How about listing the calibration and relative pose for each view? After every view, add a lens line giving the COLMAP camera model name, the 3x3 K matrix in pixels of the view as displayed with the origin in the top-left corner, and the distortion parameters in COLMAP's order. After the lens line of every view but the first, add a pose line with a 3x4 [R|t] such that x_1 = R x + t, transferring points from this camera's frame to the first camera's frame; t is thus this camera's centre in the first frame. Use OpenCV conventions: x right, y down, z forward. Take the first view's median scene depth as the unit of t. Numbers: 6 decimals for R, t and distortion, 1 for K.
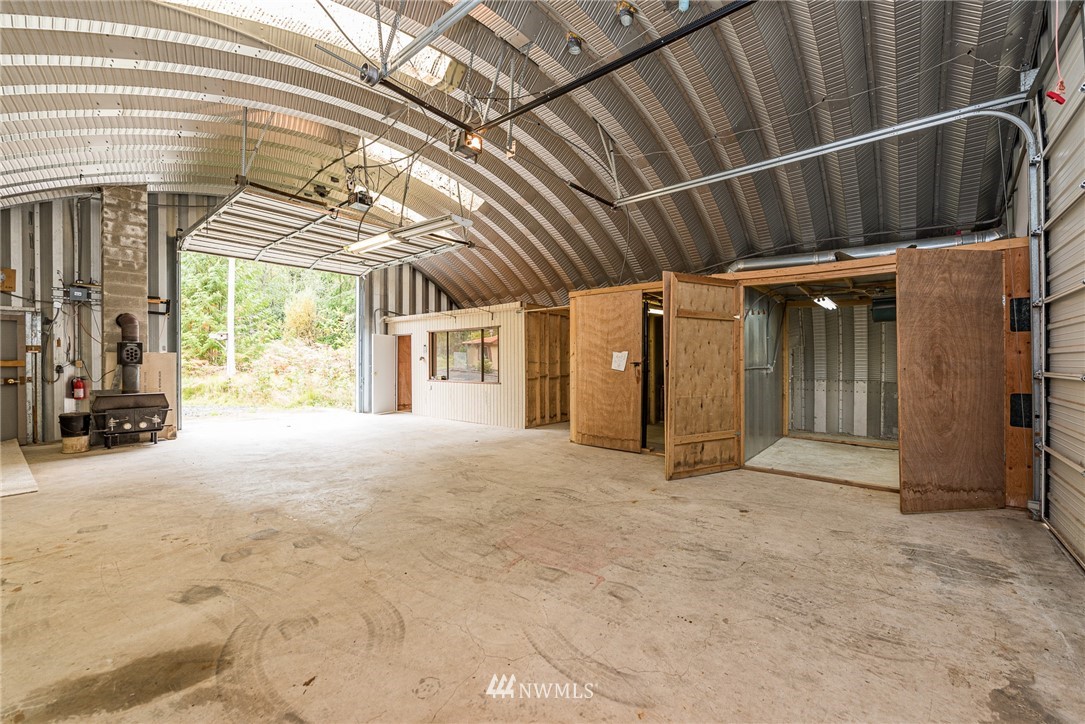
lens RADIAL K [[429.4, 0, 542.5], [0, 429.4, 362.0], [0, 0, 1]] dist [-0.001475, -0.000799]
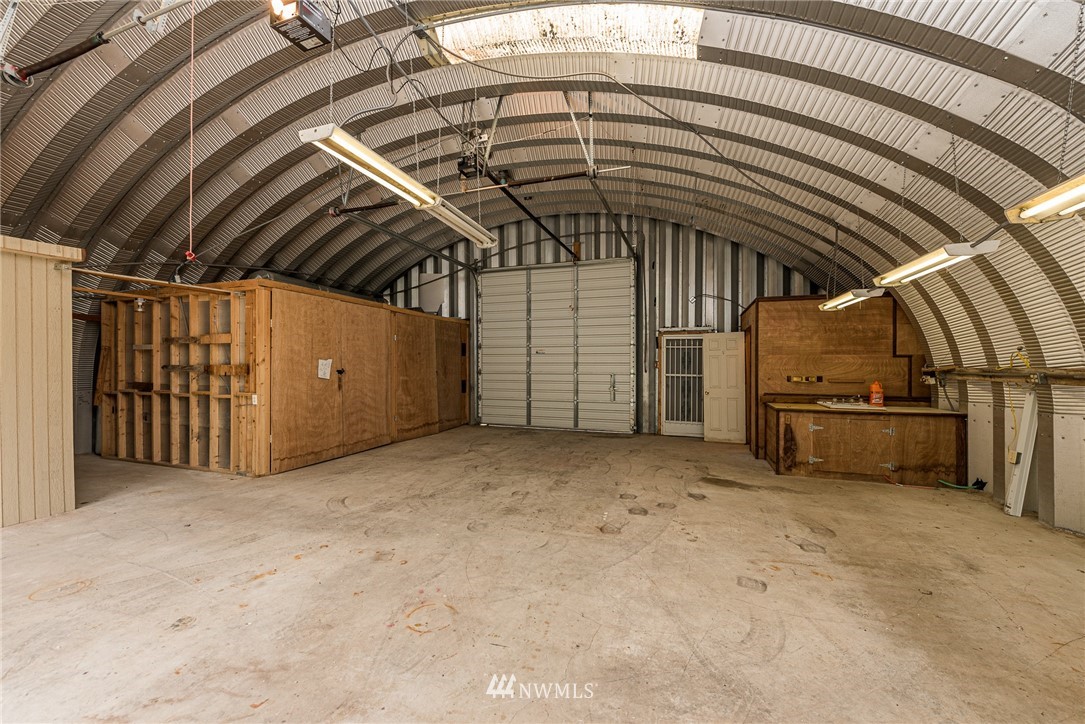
lens RADIAL K [[429.4, 0, 542.5], [0, 429.4, 362.0], [0, 0, 1]] dist [-0.001475, -0.000799]
pose [[-0.350278, 0.007565, 0.936615, -1.729308], [0.004709, 0.999969, -0.006315, -0.020209], [-0.936634, 0.002198, -0.350303, 1.706525]]
